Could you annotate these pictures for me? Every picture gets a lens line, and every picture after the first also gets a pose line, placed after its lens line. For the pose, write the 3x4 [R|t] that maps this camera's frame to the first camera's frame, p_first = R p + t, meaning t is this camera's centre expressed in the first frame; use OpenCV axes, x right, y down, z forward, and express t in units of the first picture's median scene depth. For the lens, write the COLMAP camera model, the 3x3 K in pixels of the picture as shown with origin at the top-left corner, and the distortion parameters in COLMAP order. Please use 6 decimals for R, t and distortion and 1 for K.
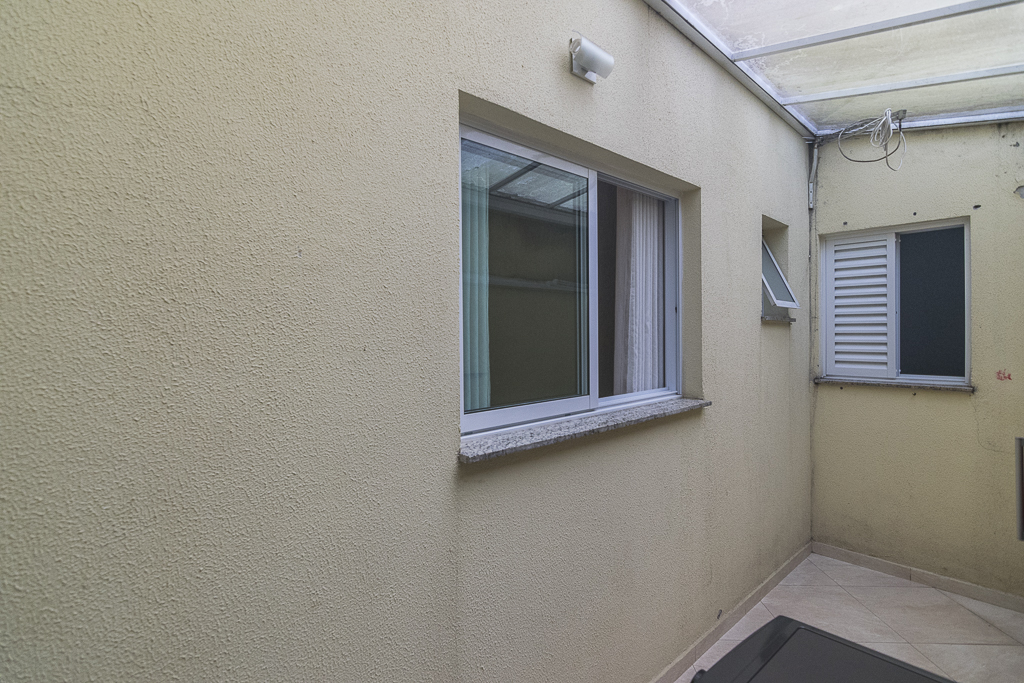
lens RADIAL K [[503.3, 0, 510.9], [0, 503.3, 334.1], [0, 0, 1]] dist [-0.001606, 0.002332]
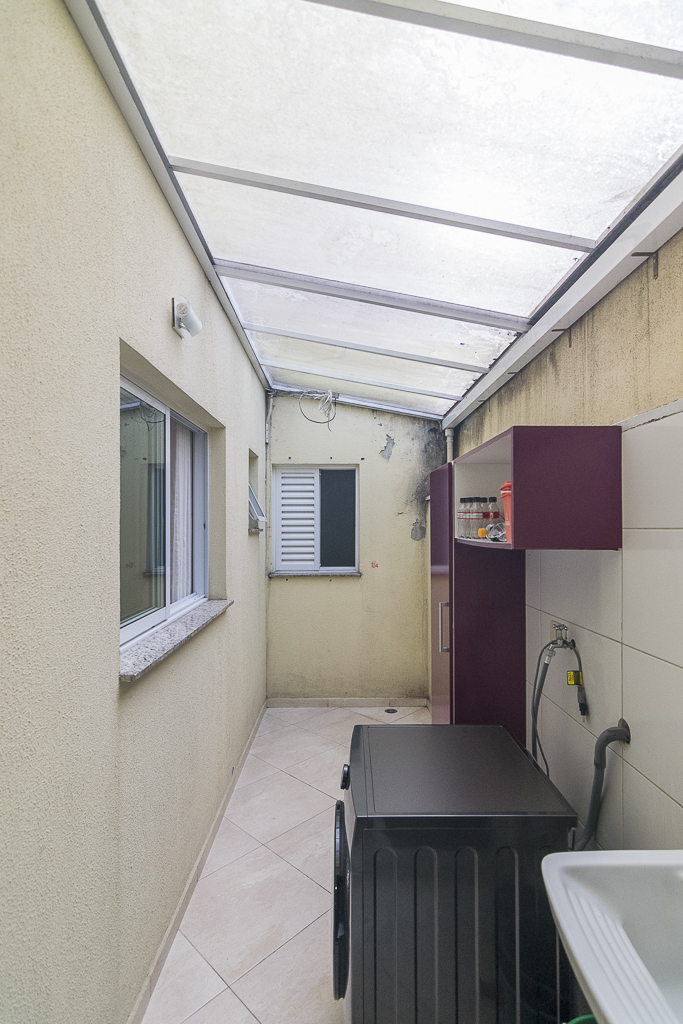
lens RADIAL K [[503.3, 0, 342.6], [0, 503.3, 537.5], [0, 0, 1]] dist [-0.001606, 0.002332]
pose [[0.688325, -0.017853, 0.725183, -0.240418], [0.007790, 0.999821, 0.017221, -0.031105], [-0.725360, -0.006205, 0.688341, -0.037475]]
